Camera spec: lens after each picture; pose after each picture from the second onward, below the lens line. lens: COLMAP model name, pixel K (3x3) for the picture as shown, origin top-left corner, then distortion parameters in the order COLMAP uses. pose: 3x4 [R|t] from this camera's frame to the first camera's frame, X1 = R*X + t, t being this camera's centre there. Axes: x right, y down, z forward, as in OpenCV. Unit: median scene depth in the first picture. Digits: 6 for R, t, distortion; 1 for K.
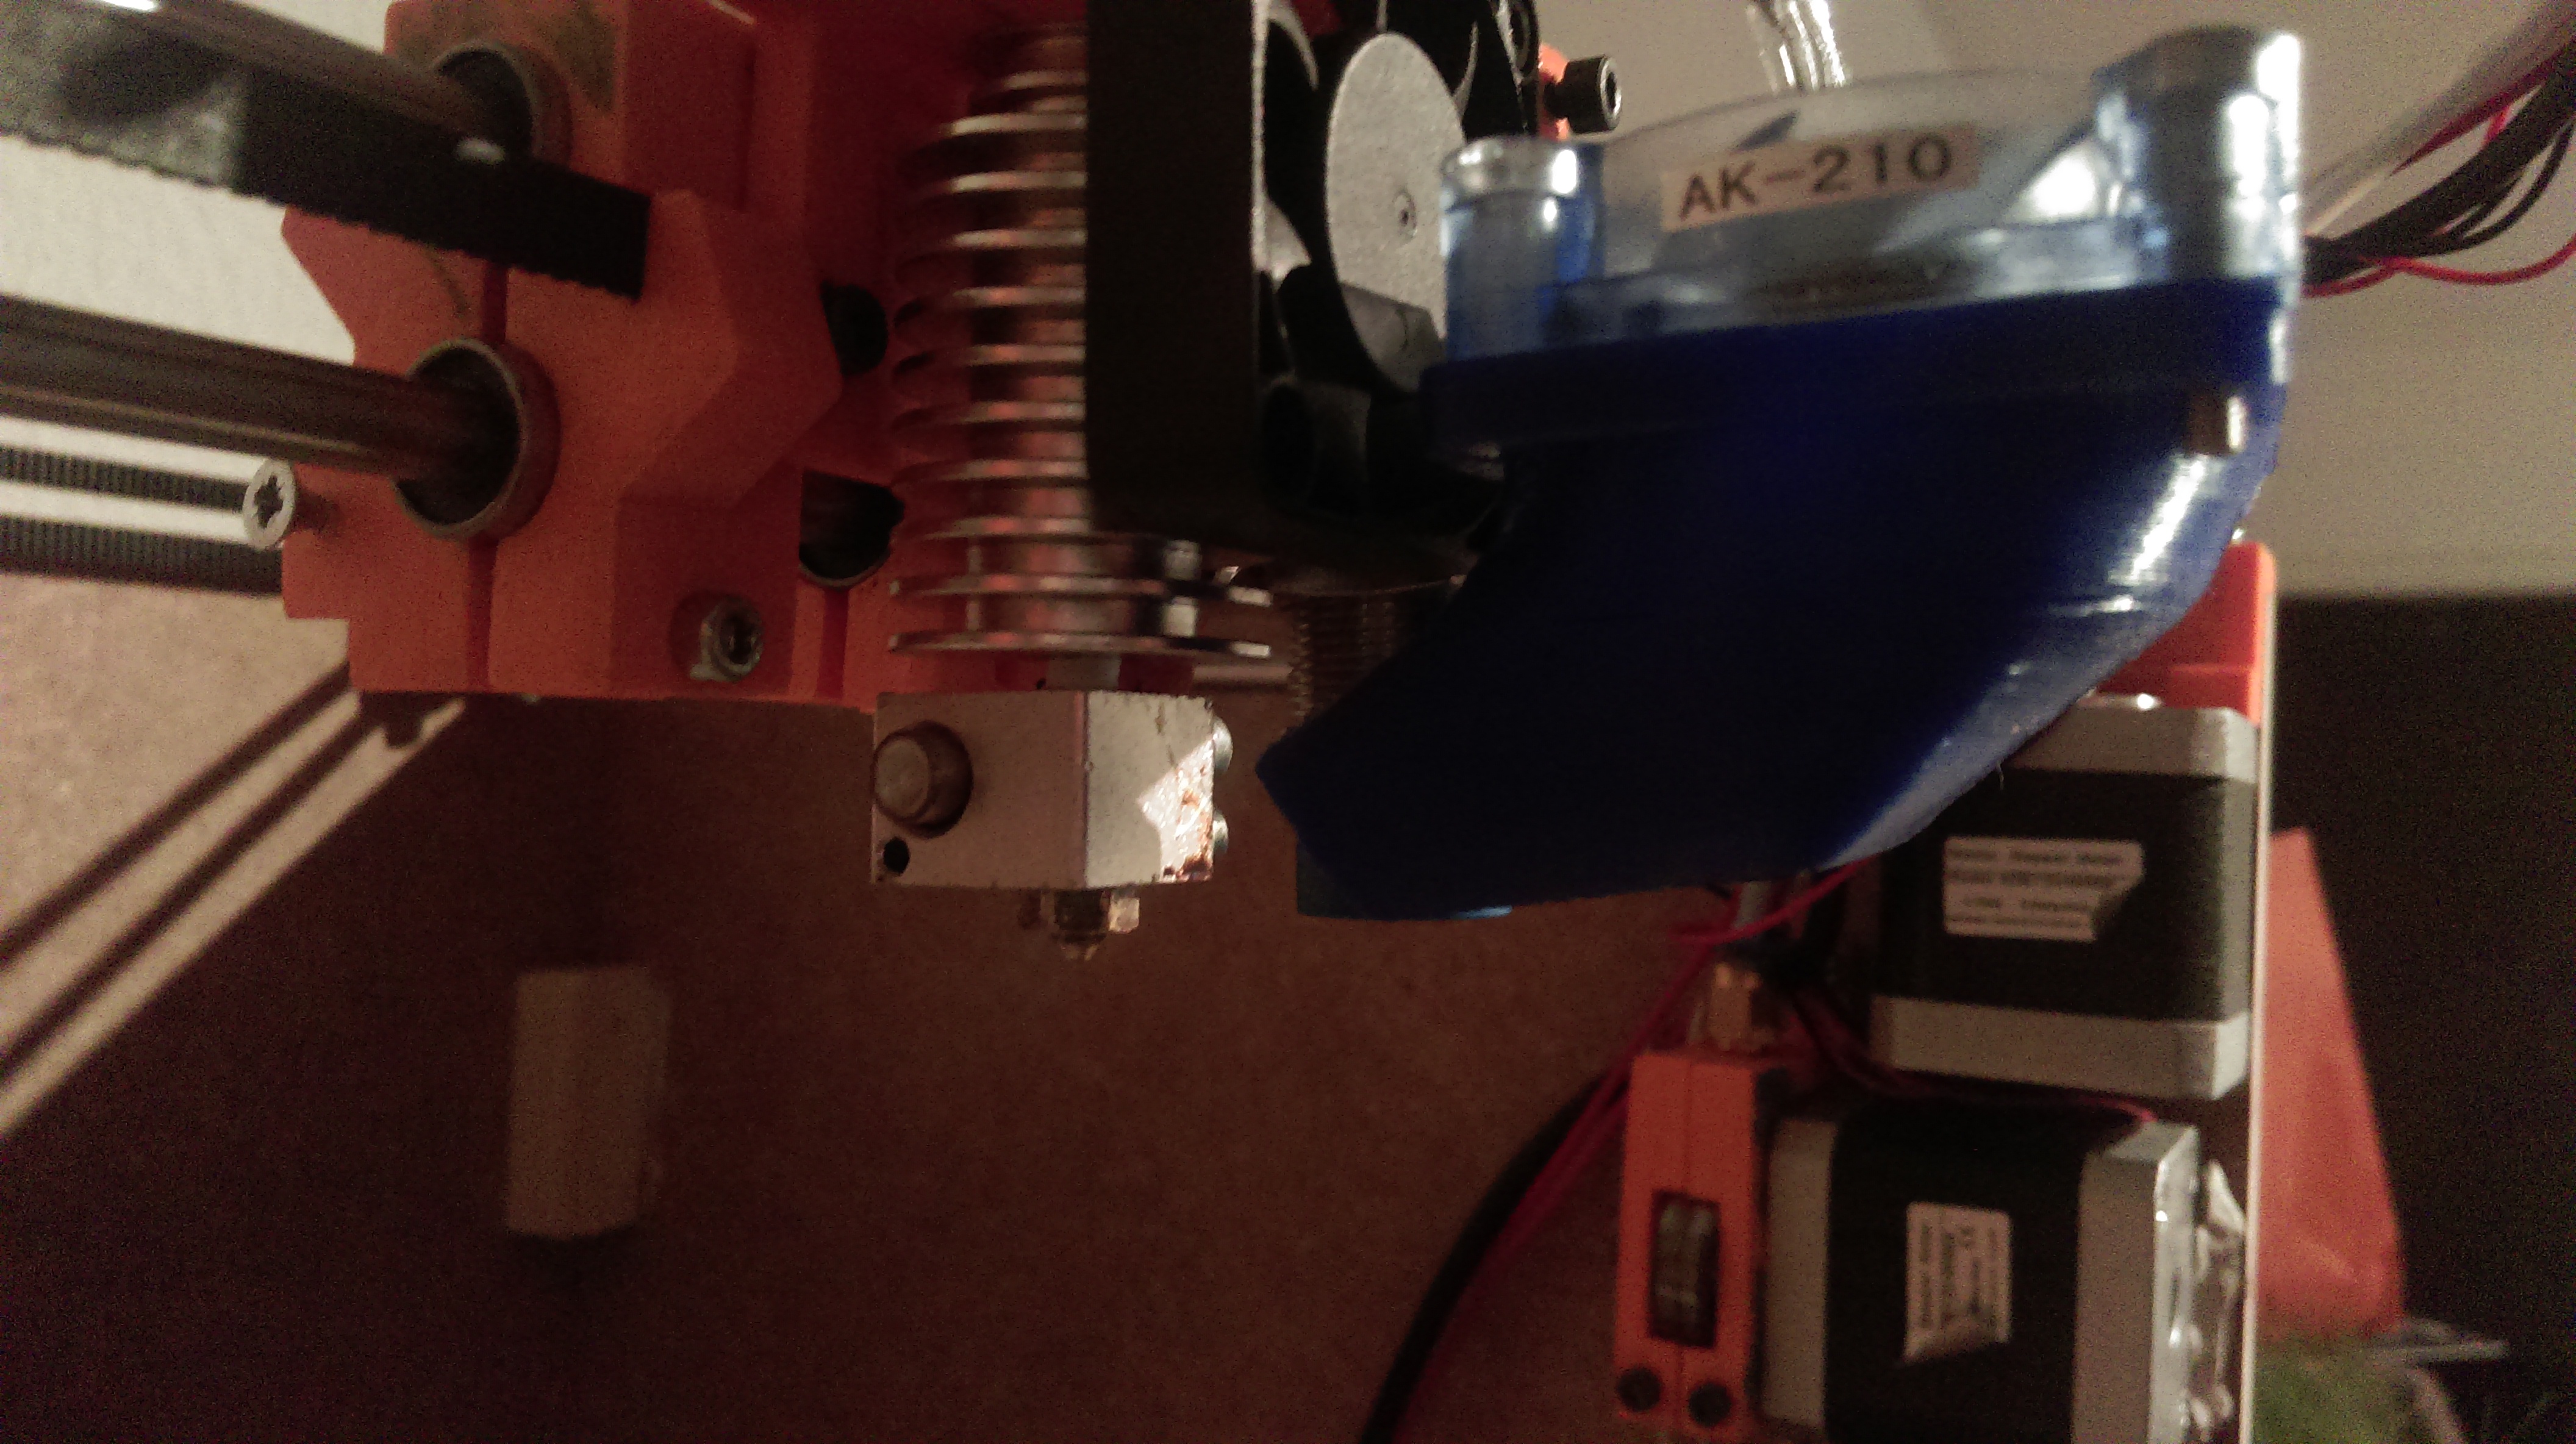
lens RADIAL K [[2174.2, 0, 1285.8], [0, 2174.2, 719.9], [0, 0, 1]] dist [0.029857, -0.090184]
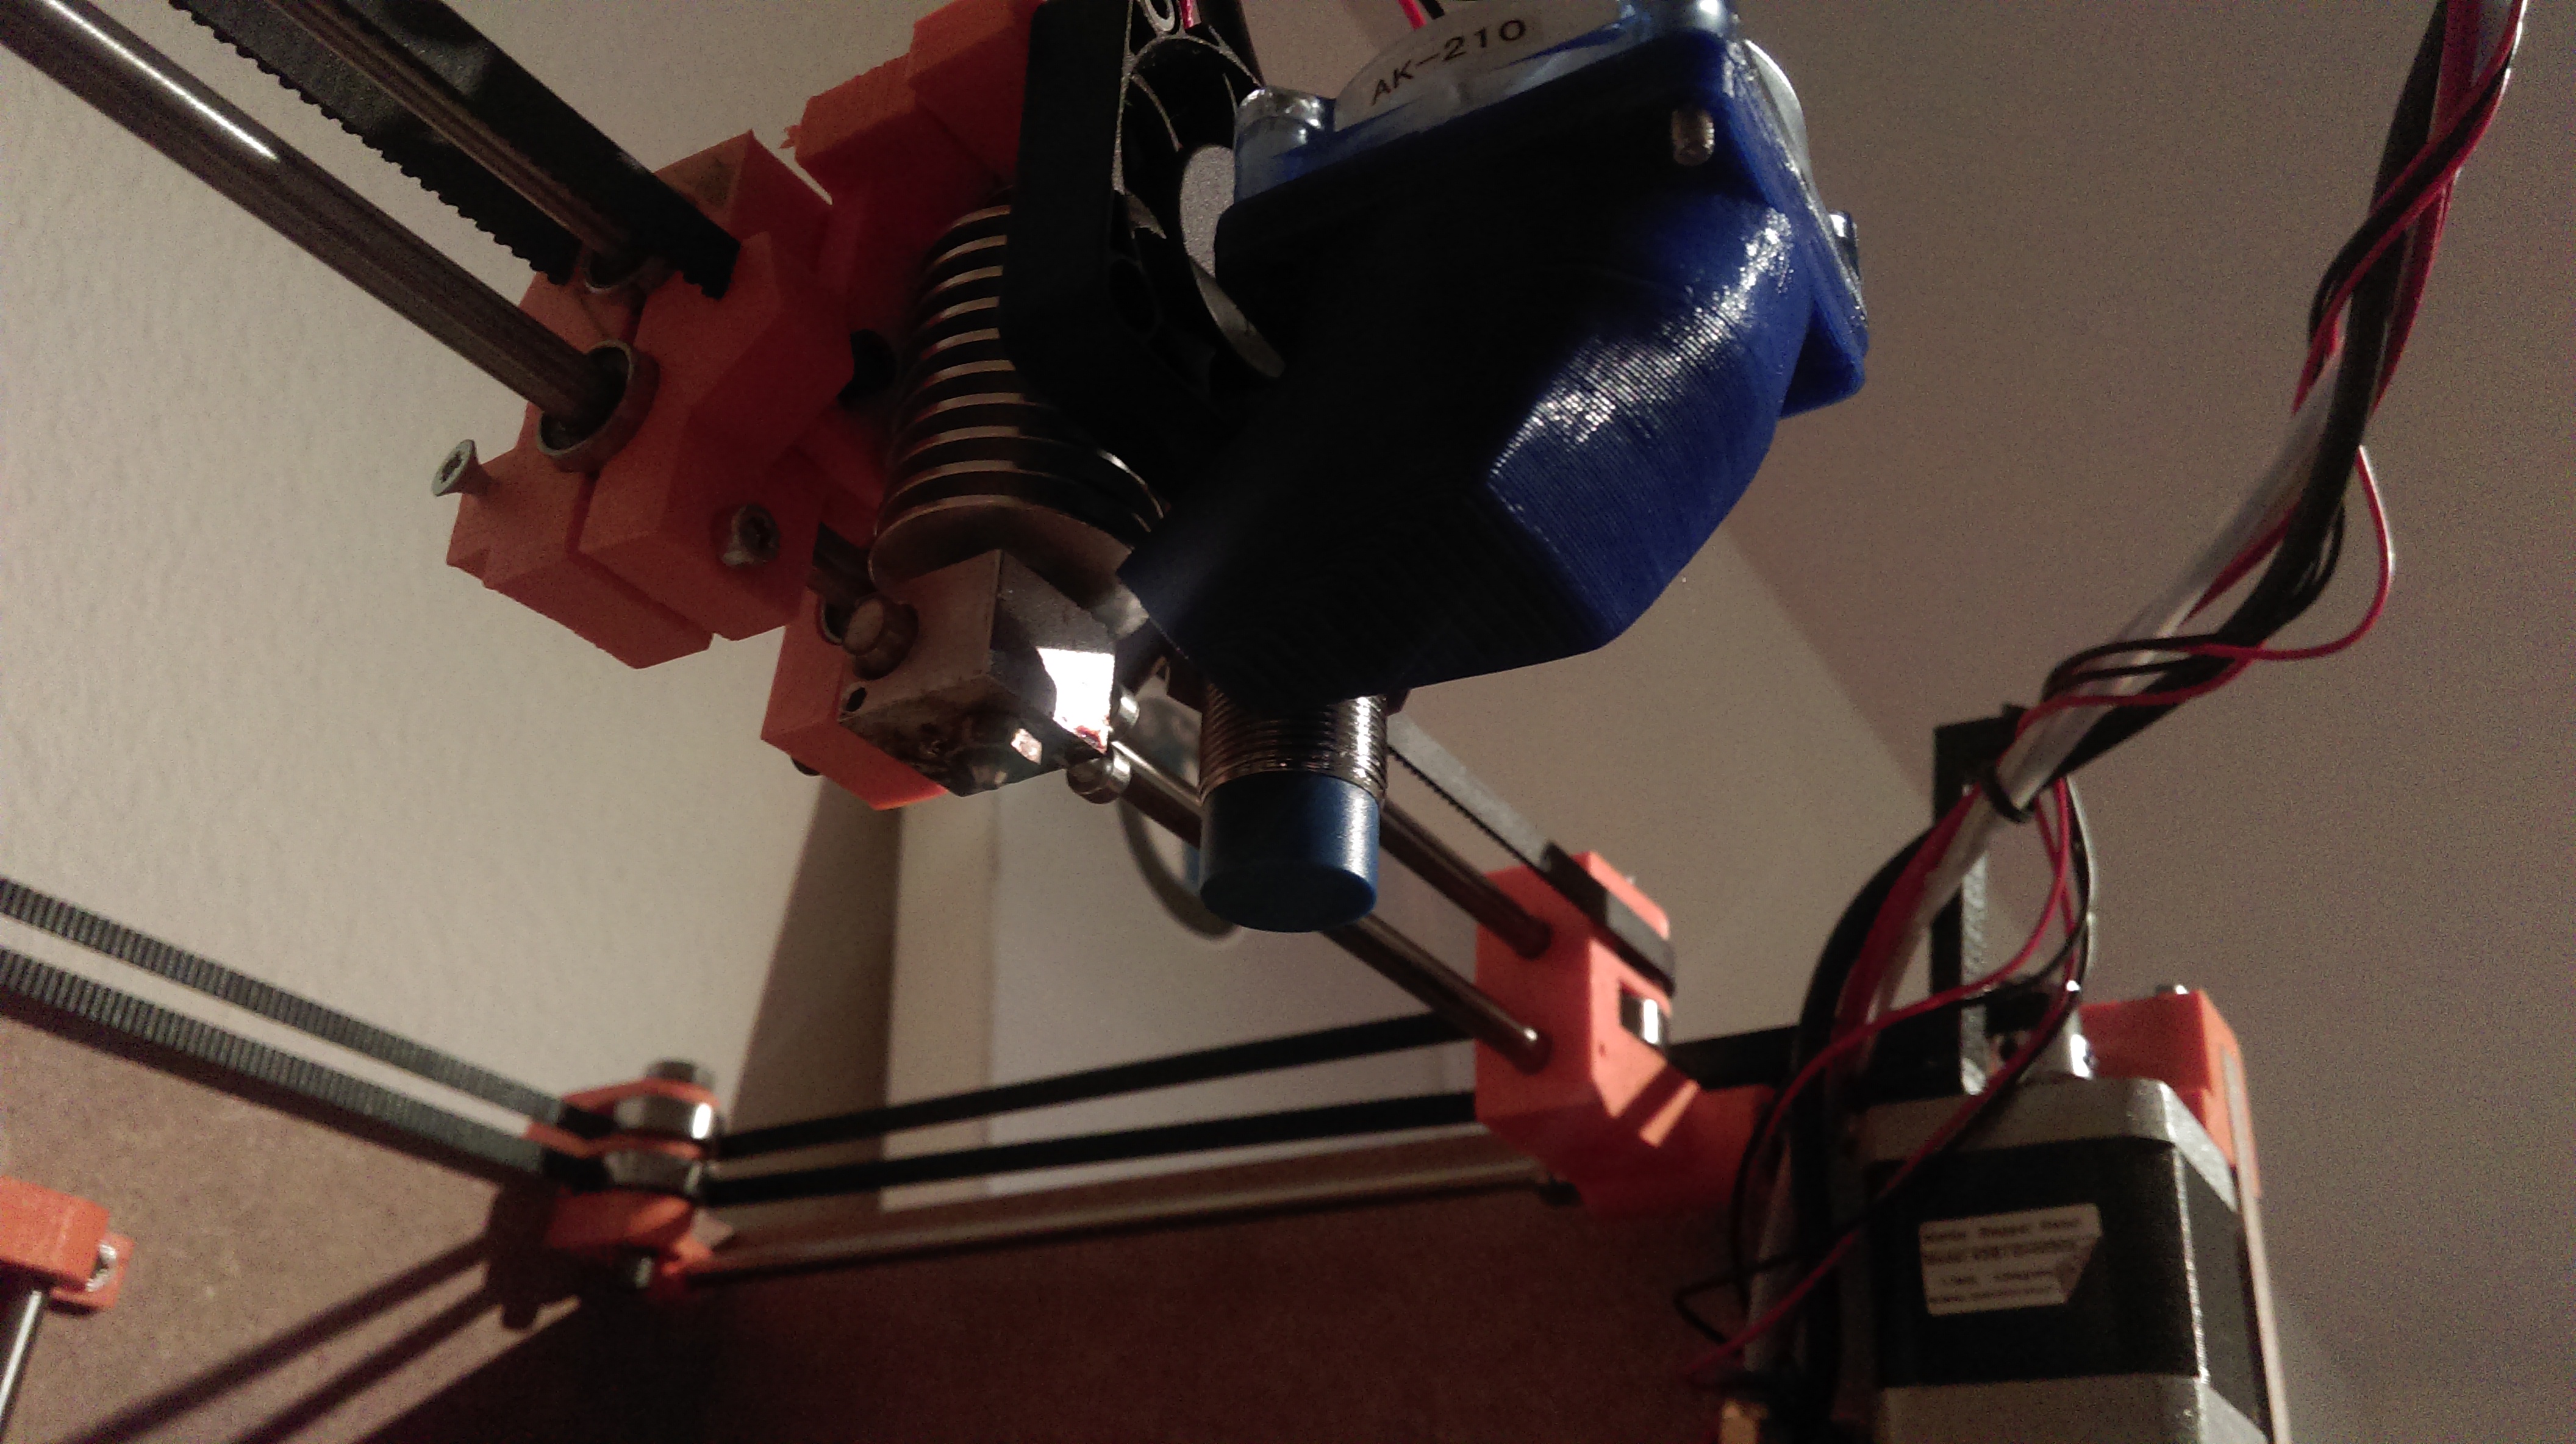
lens RADIAL K [[2174.2, 0, 1290.2], [0, 2174.2, 714.8], [0, 0, 1]] dist [0.029857, -0.090184]
pose [[0.996020, -0.014427, -0.087950, 0.098976], [-0.028870, 0.881382, -0.471521, 0.344959], [0.084320, 0.472183, 0.877458, -0.061424]]
